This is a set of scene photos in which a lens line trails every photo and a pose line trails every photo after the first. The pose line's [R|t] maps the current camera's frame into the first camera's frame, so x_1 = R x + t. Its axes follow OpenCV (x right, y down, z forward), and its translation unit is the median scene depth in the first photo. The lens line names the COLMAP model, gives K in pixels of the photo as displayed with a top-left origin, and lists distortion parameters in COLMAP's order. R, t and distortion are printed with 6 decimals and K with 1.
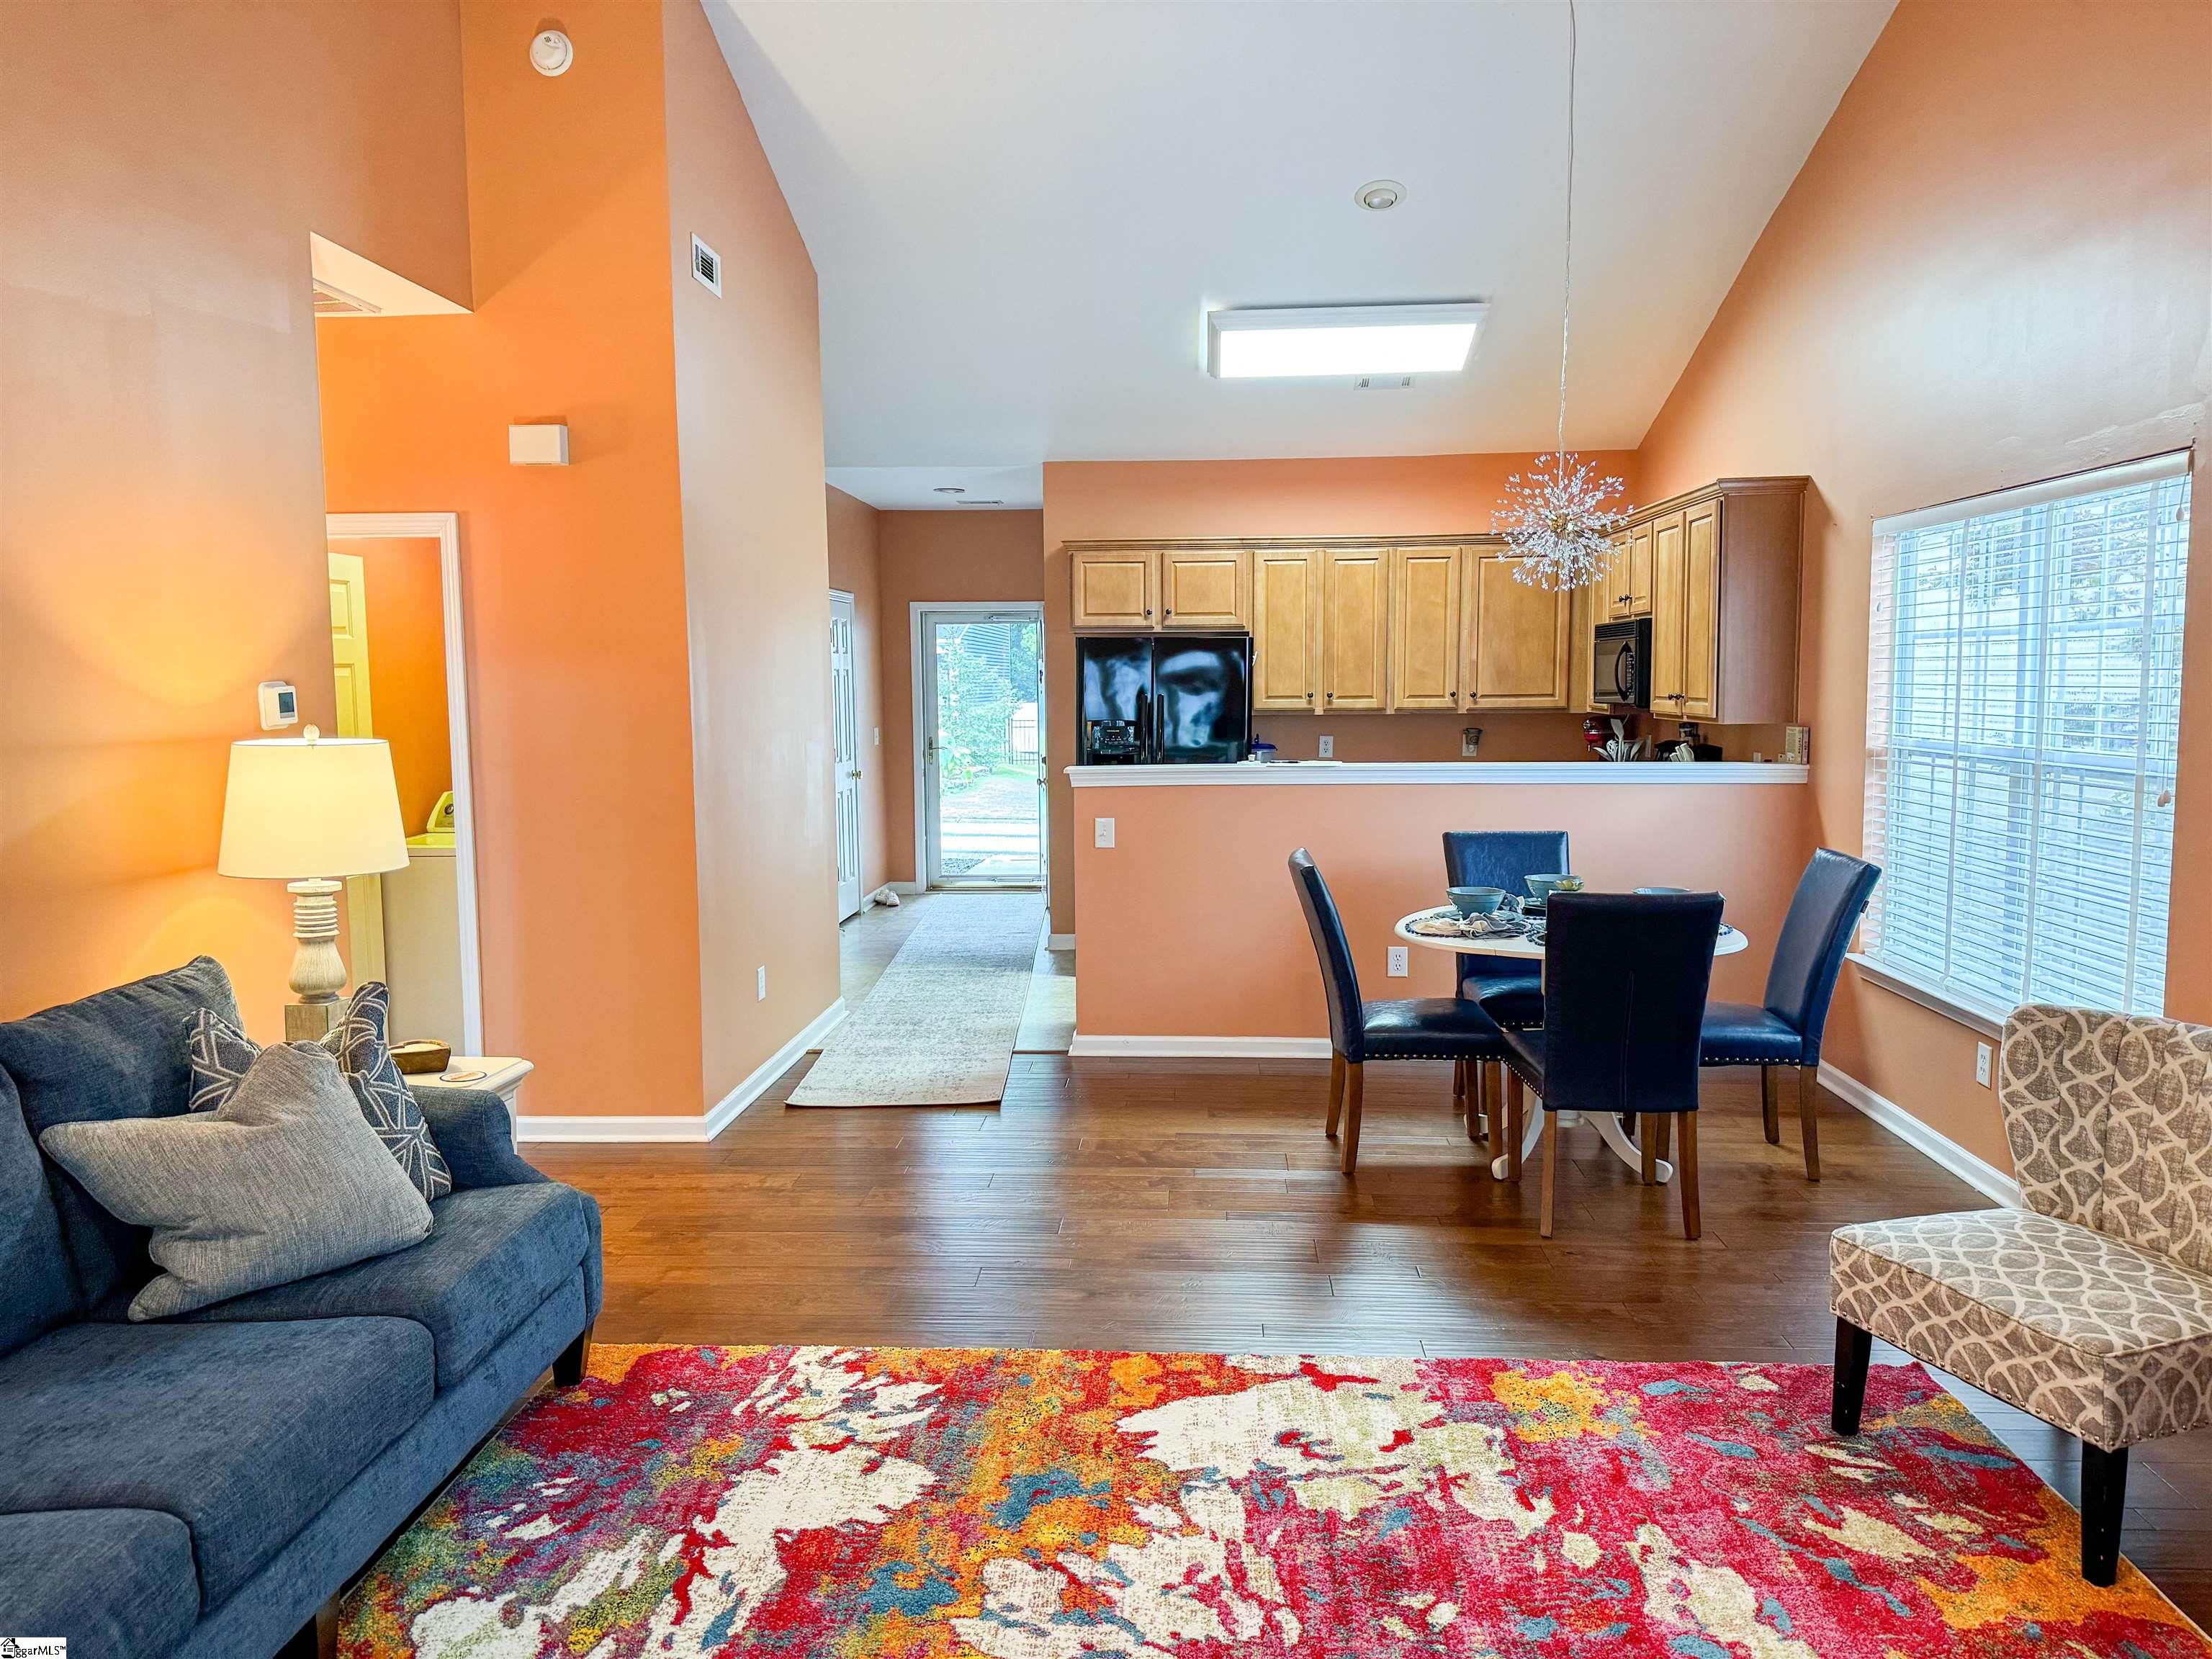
lens RADIAL K [[1546.0, 0, 1111.5], [0, 1546.0, 819.6], [0, 0, 1]] dist [0.059919, -0.083489]
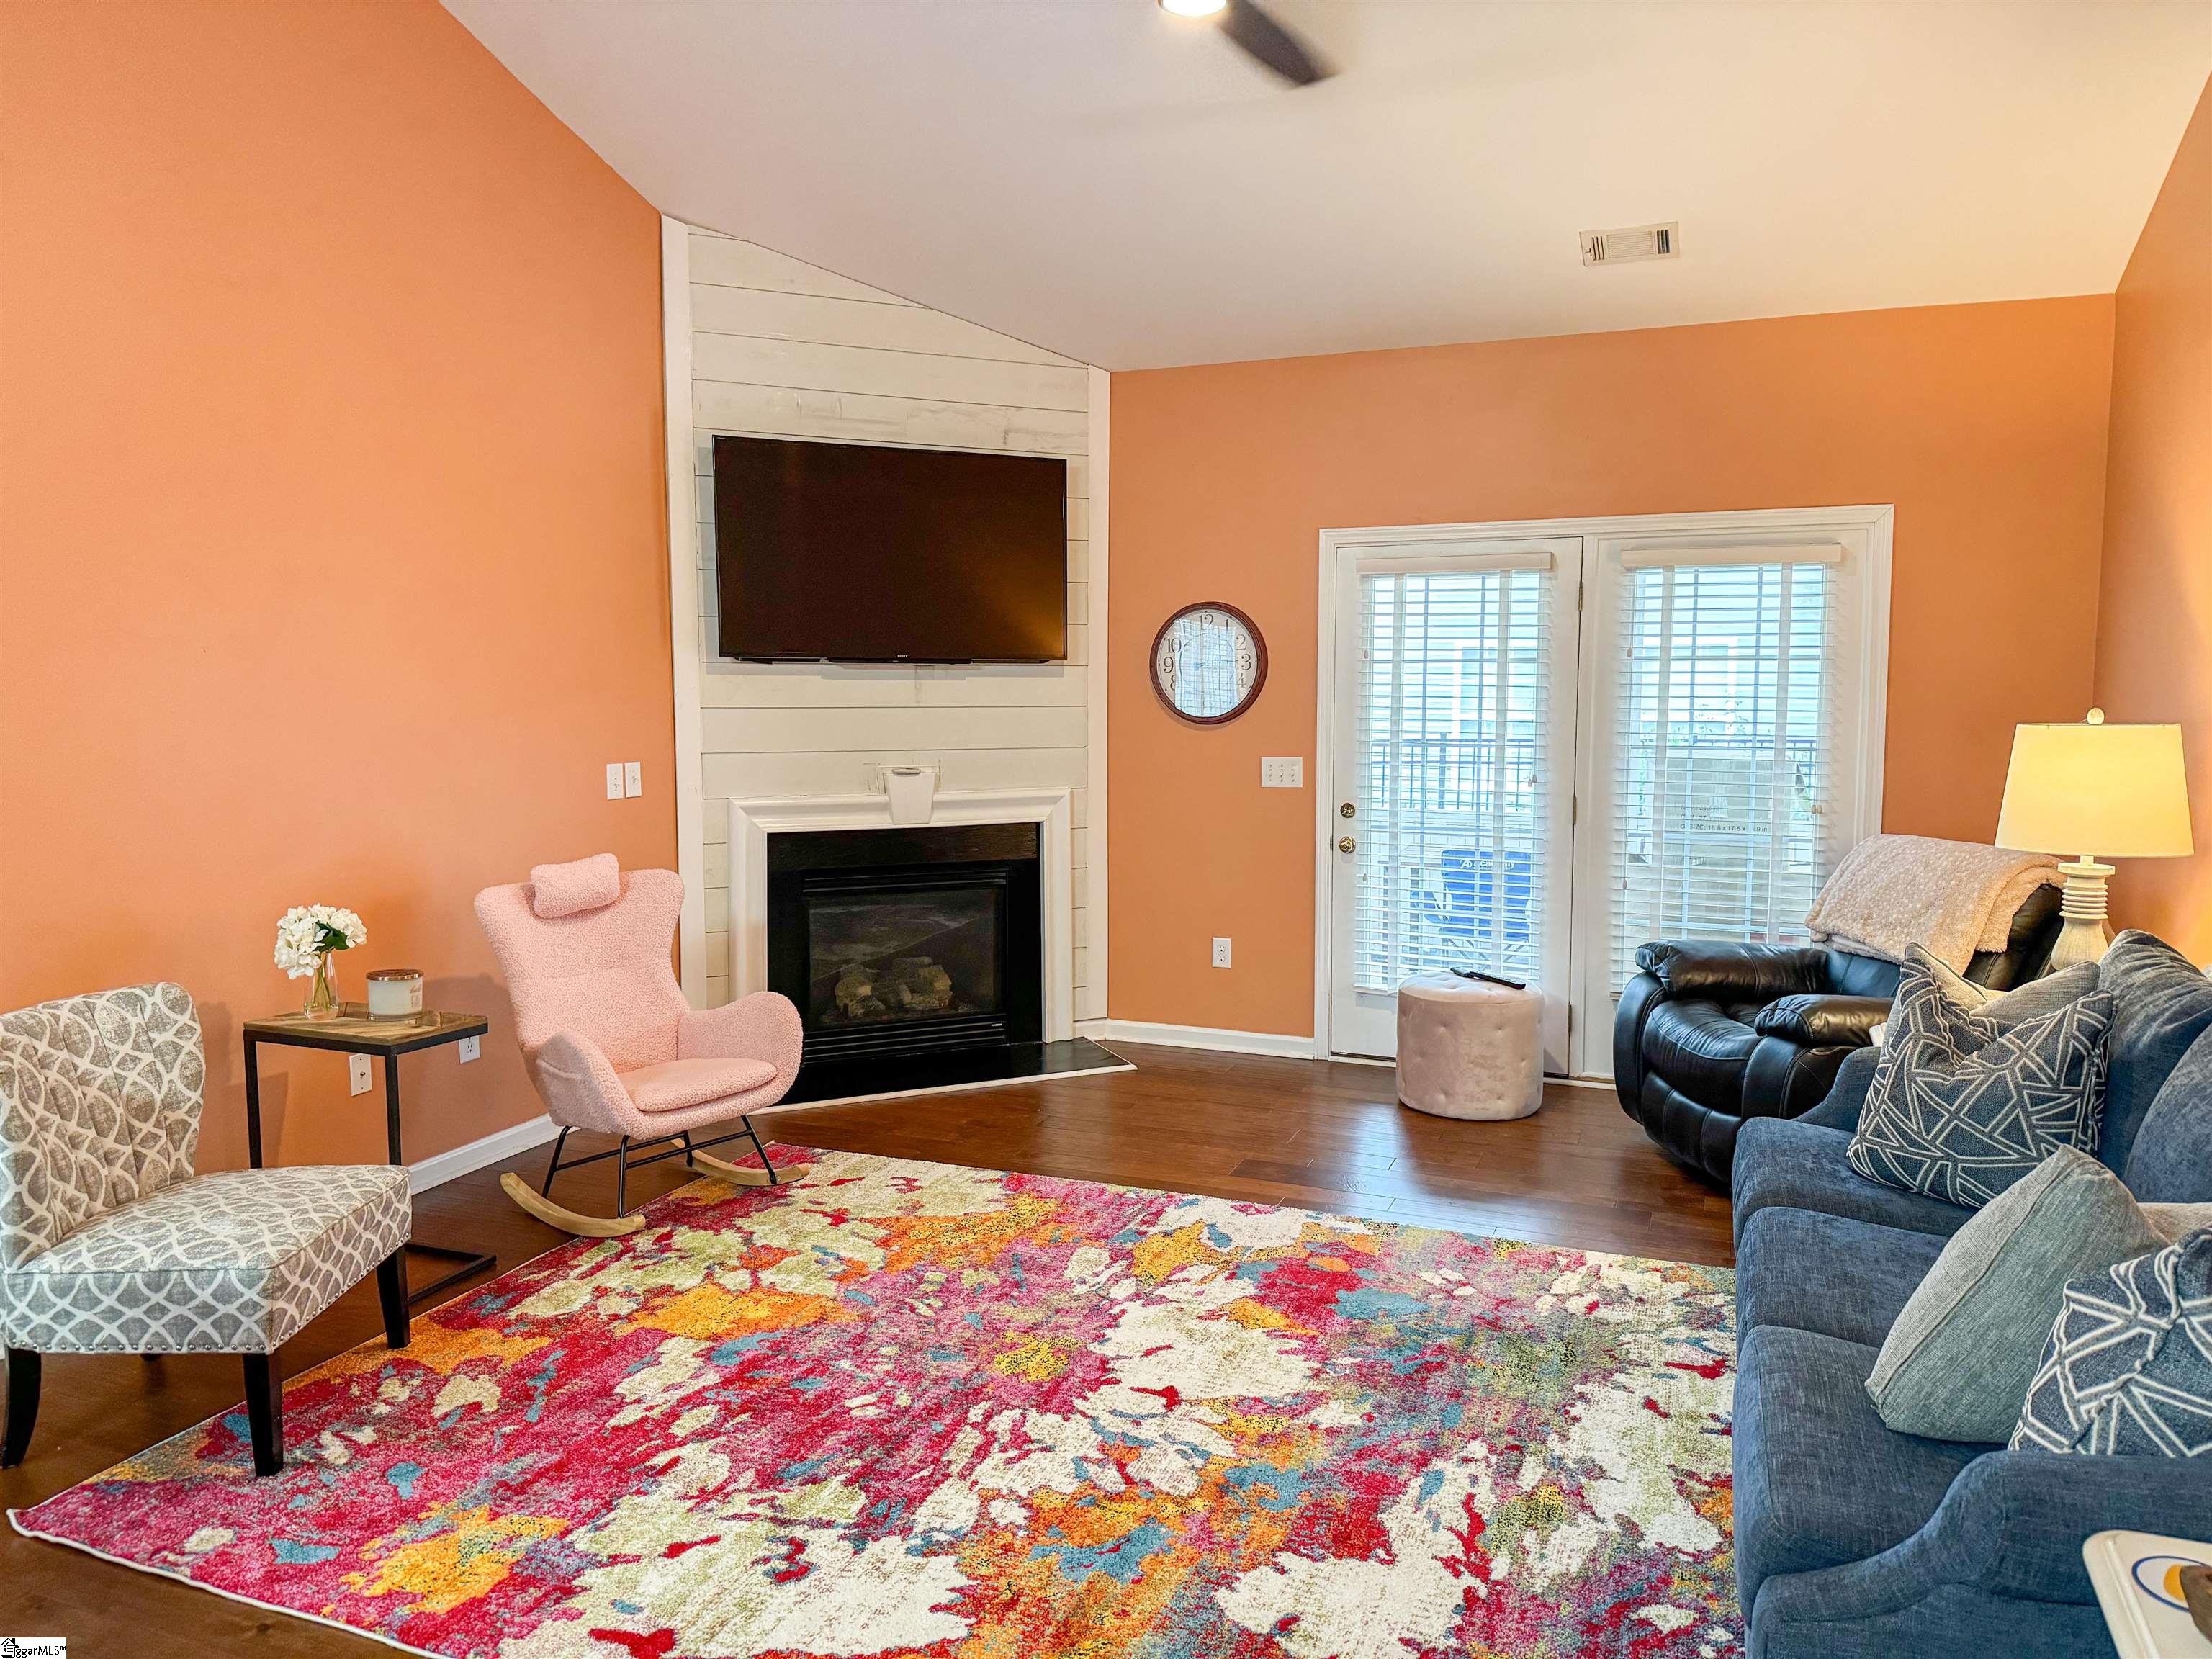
lens RADIAL K [[1557.5, 0, 1118.7], [0, 1557.5, 818.8], [0, 0, 1]] dist [0.027659, -0.034290]
pose [[-0.951115, -0.017291, 0.308353, -0.317277], [0.038613, 0.983939, 0.174277, -0.148336], [-0.306414, 0.177664, -0.935172, 1.727876]]
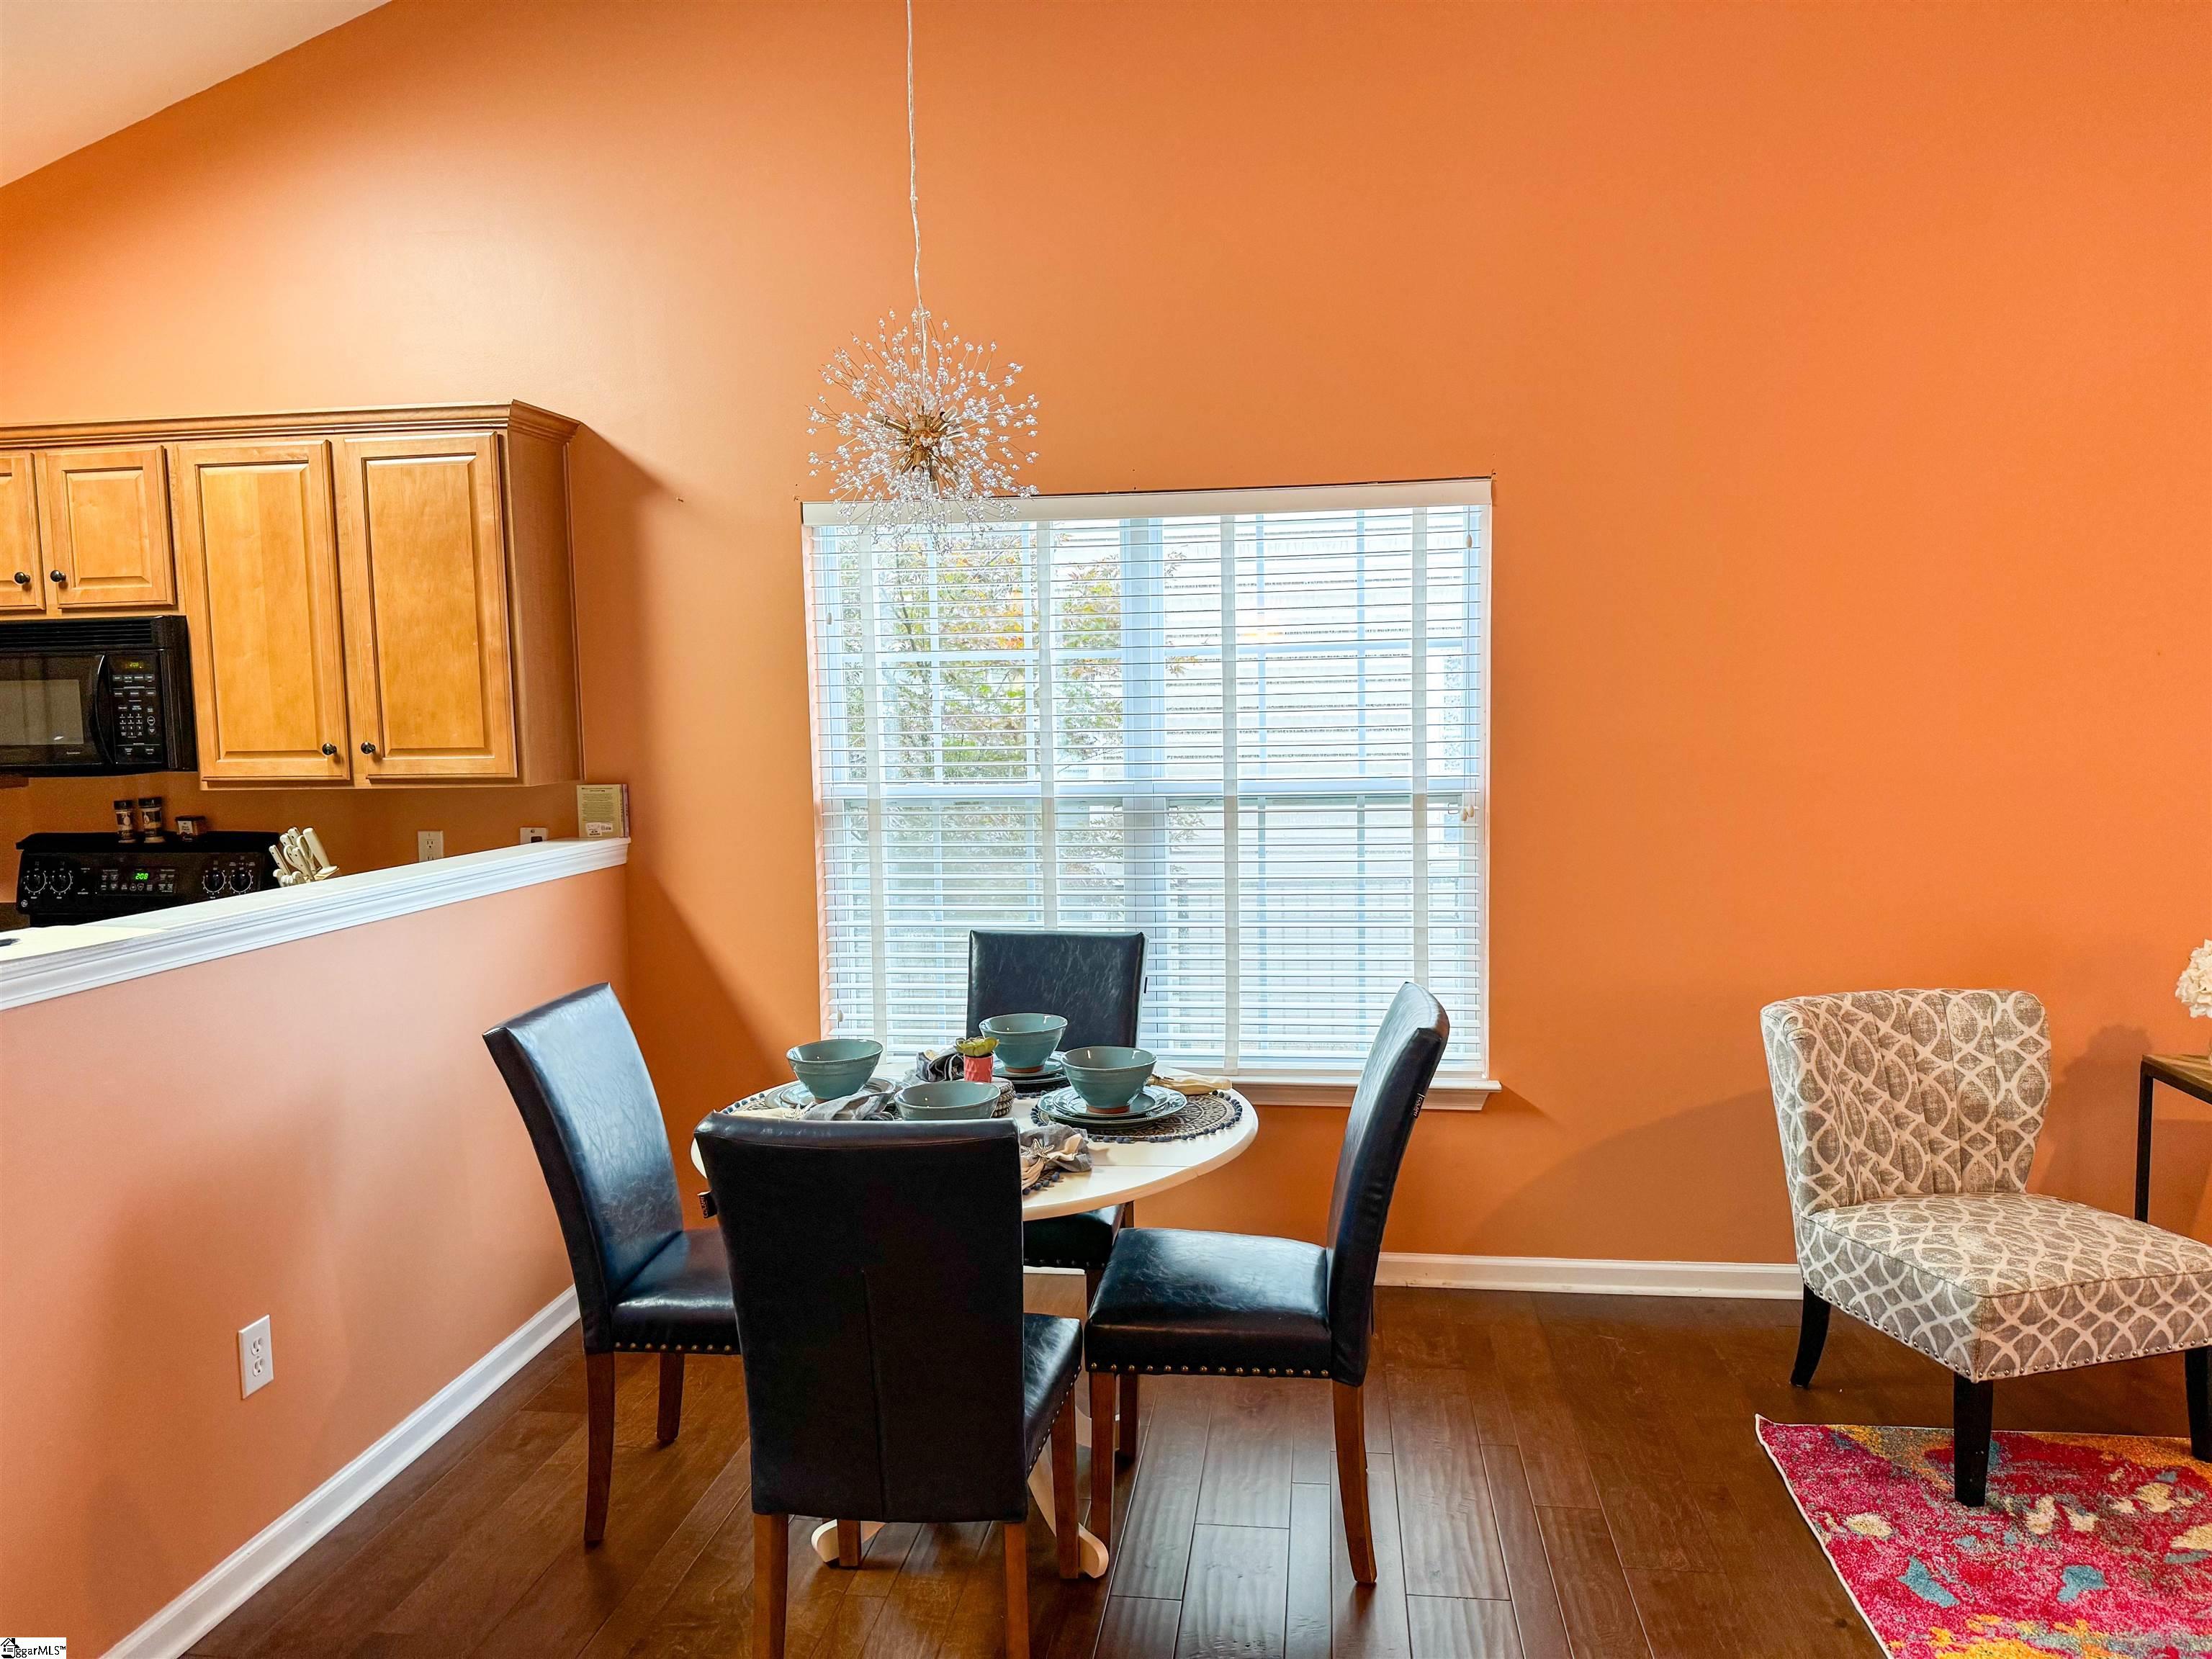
lens RADIAL K [[1564.5, 0, 1114.1], [0, 1564.5, 828.5], [0, 0, 1]] dist [0.006843, -0.006222]
pose [[0.068469, -0.074704, 0.994852, -0.473507], [0.108617, 0.991823, 0.067001, -0.123611], [-0.991723, 0.103470, 0.076023, 1.446793]]
